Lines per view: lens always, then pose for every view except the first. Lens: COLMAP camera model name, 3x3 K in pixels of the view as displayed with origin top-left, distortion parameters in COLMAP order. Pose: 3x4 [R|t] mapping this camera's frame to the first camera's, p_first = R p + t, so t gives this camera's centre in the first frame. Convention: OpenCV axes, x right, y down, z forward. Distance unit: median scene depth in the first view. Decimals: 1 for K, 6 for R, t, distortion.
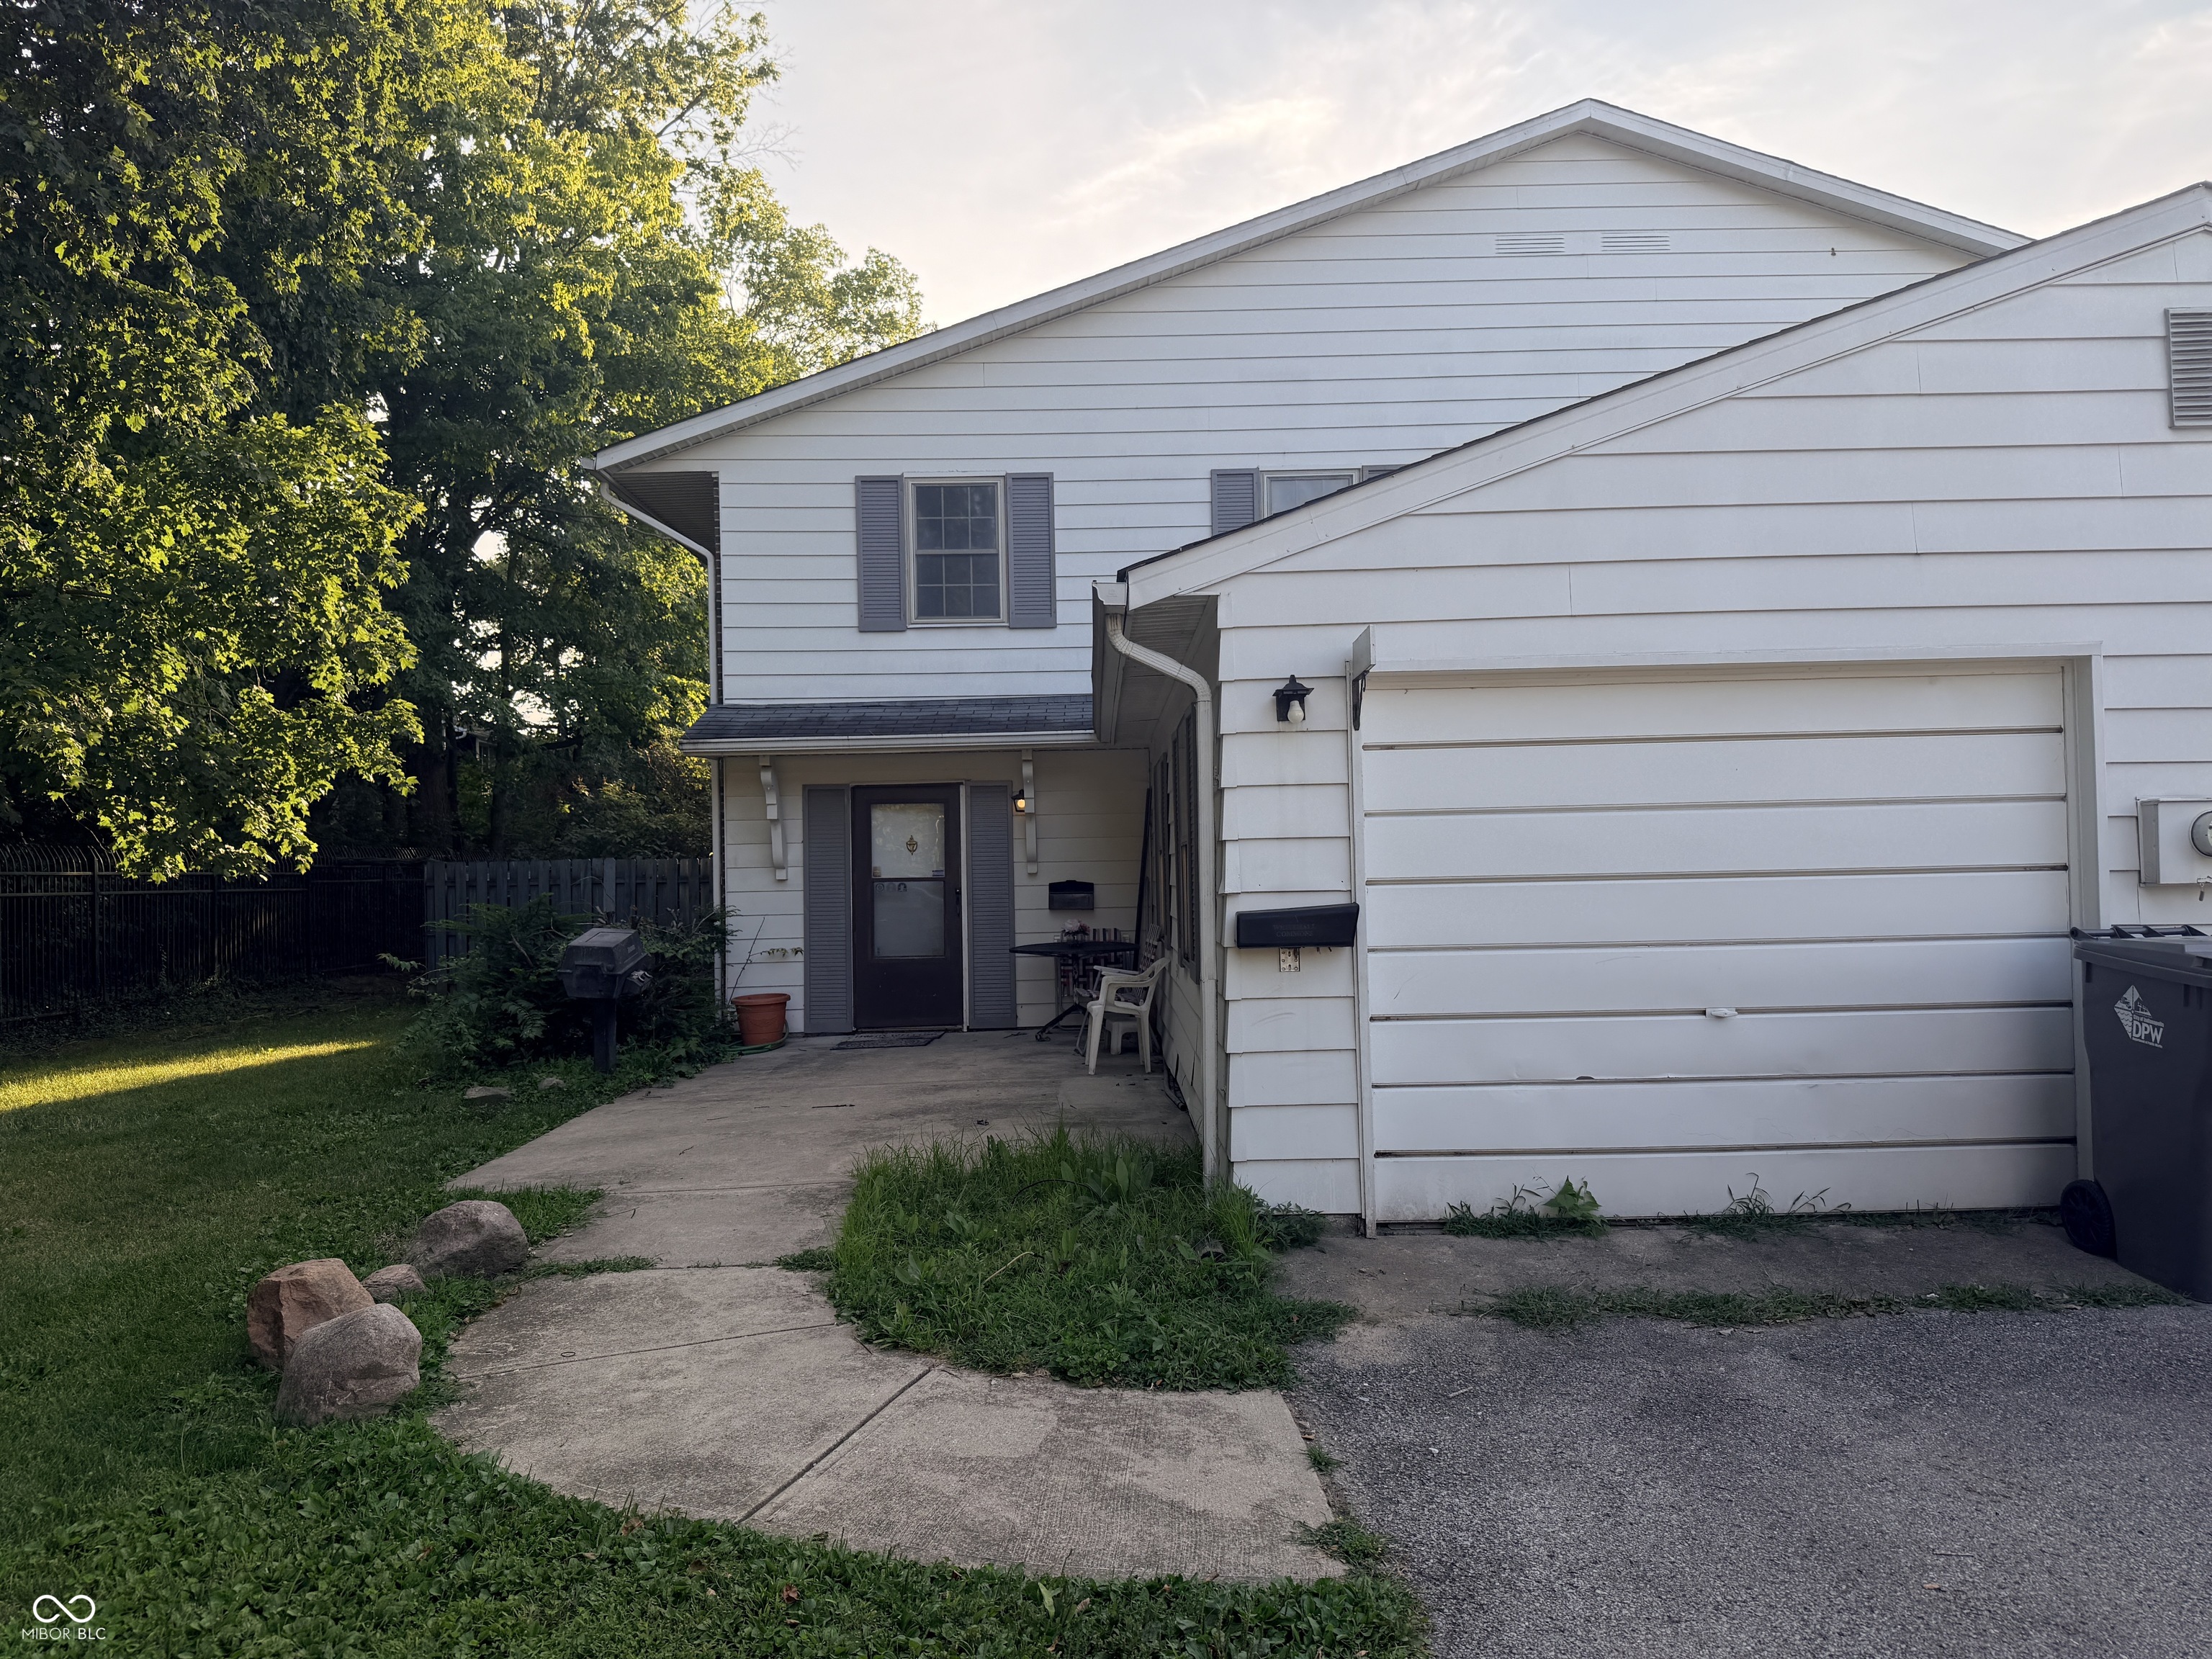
lens RADIAL K [[1593.8, 0, 1095.7], [0, 1593.8, 854.4], [0, 0, 1]] dist [0.099142, -0.175195]
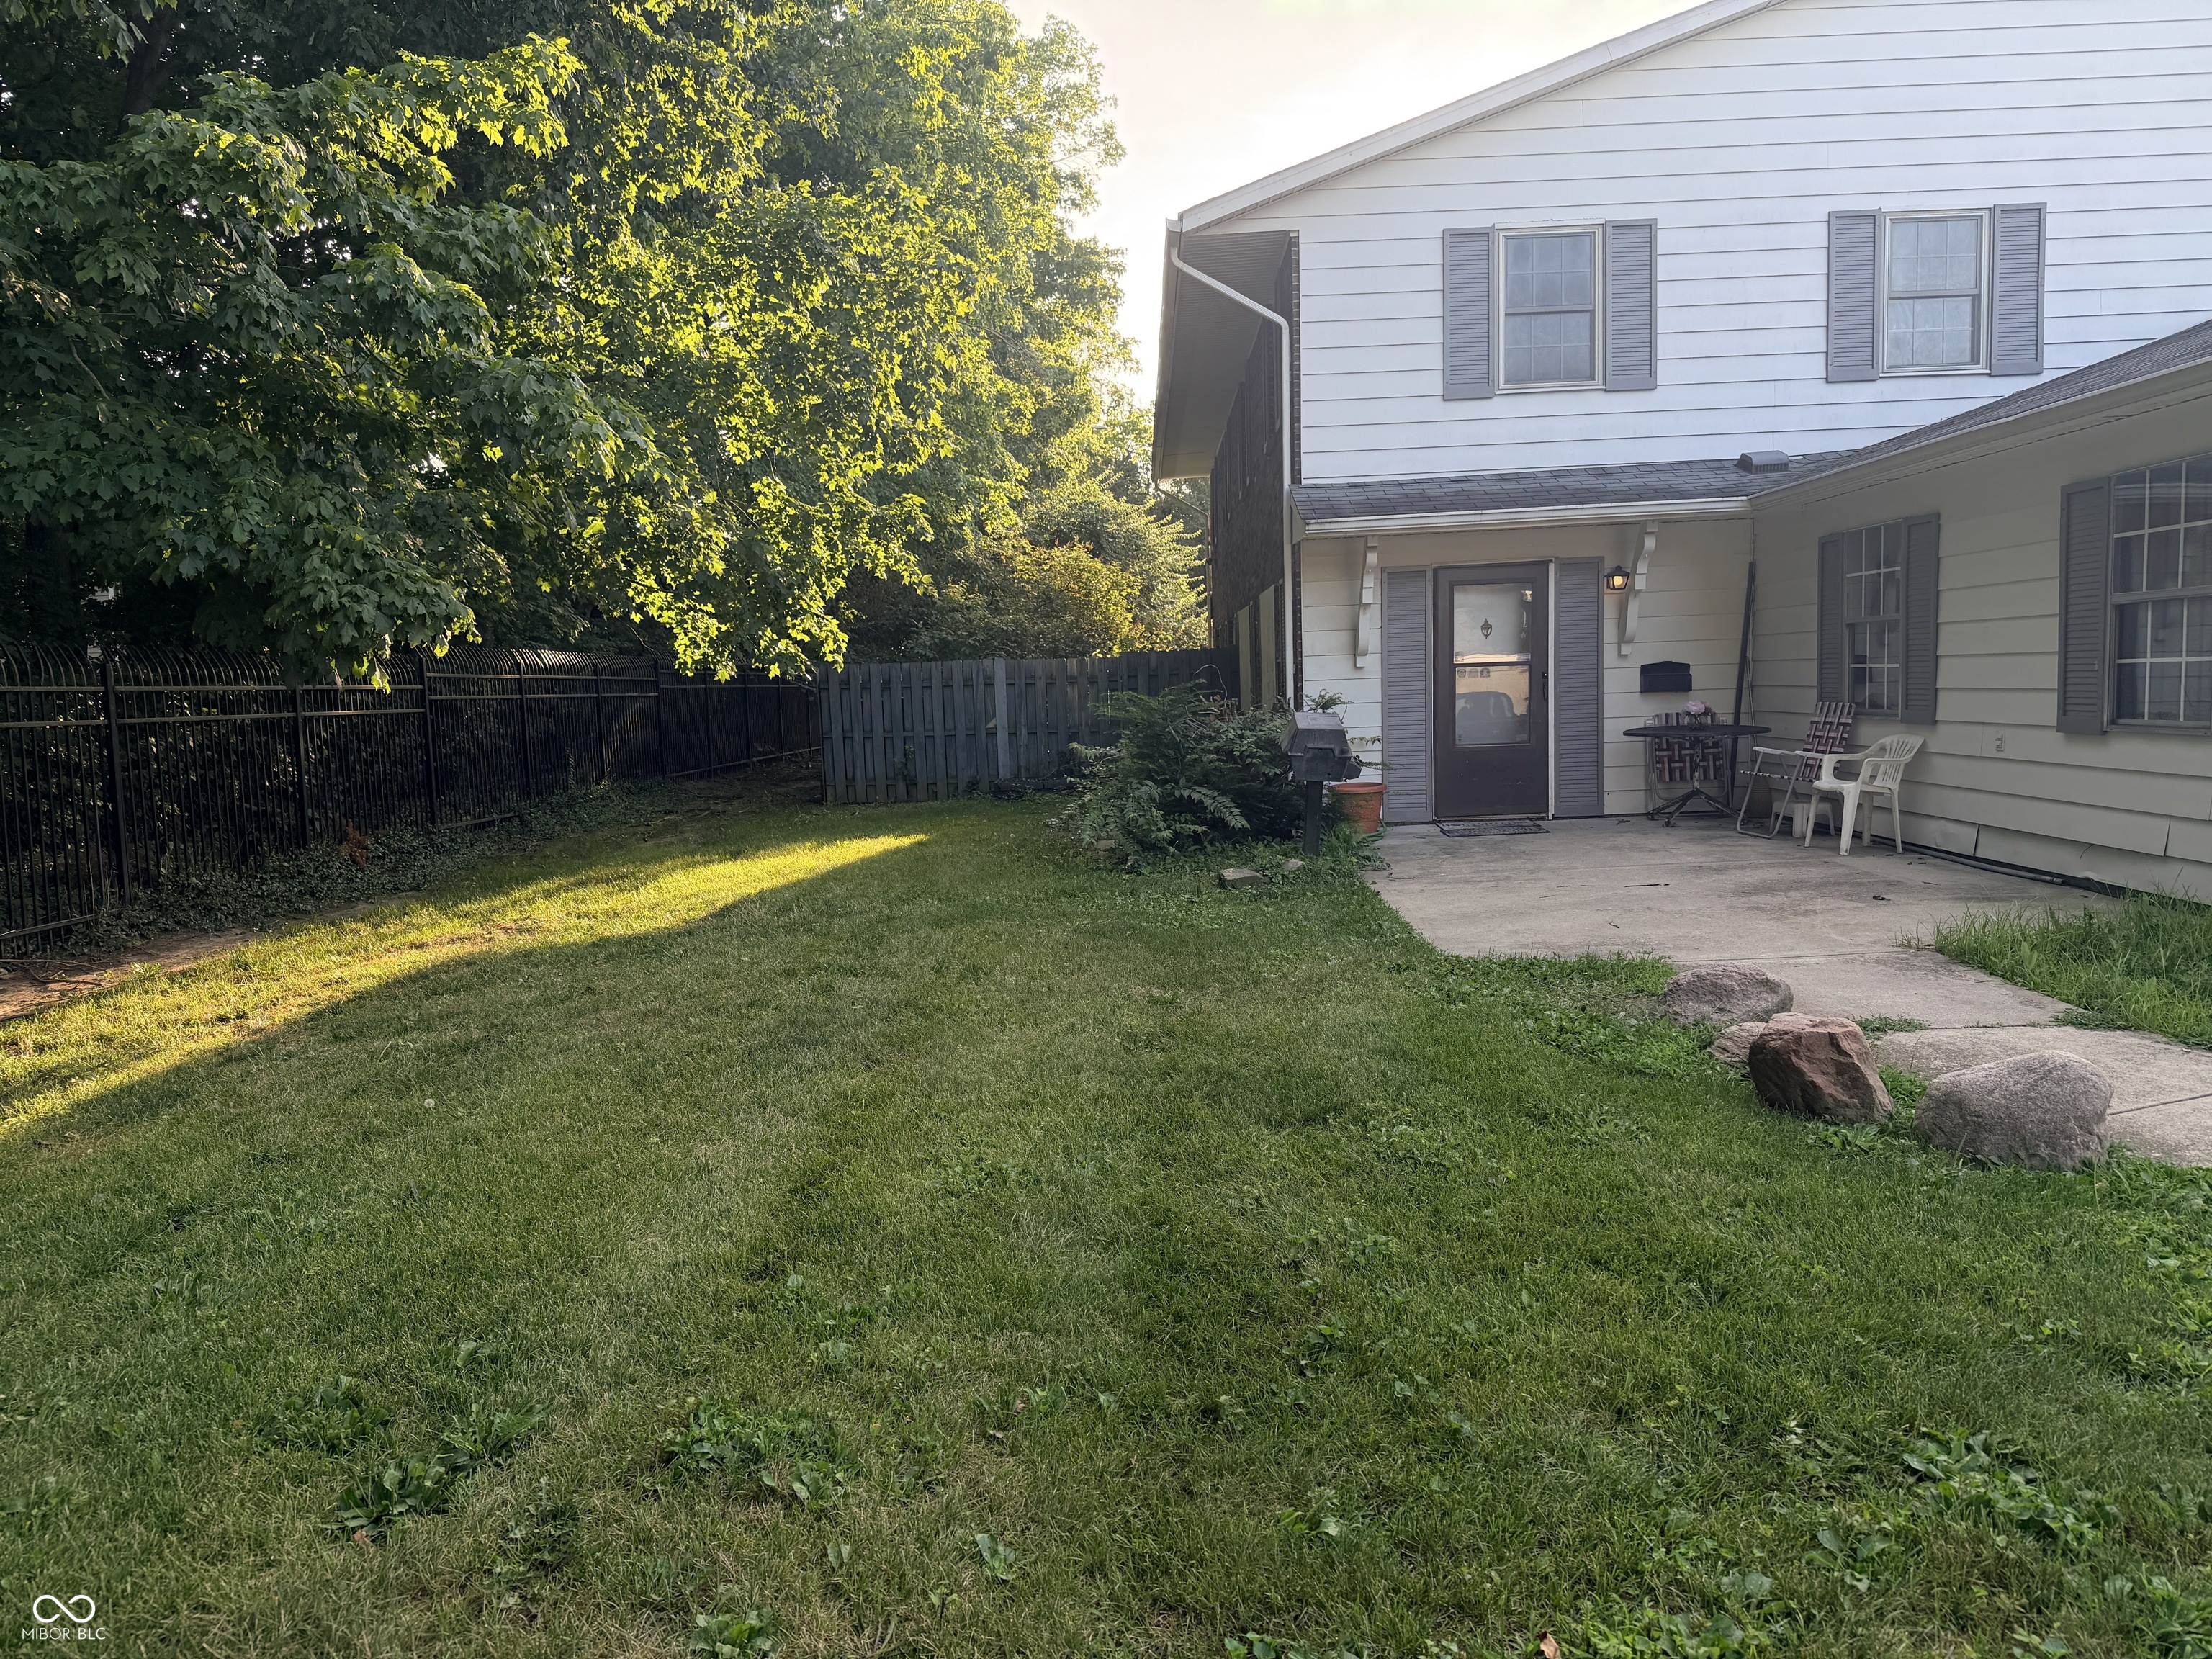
lens RADIAL K [[1586.2, 0, 1103.0], [0, 1586.2, 850.7], [0, 0, 1]] dist [0.052958, -0.086942]
pose [[0.999630, -0.019504, -0.018949, -0.337127], [0.021575, 0.993012, 0.116025, 0.010812], [0.016553, -0.116391, 0.993065, 0.032791]]
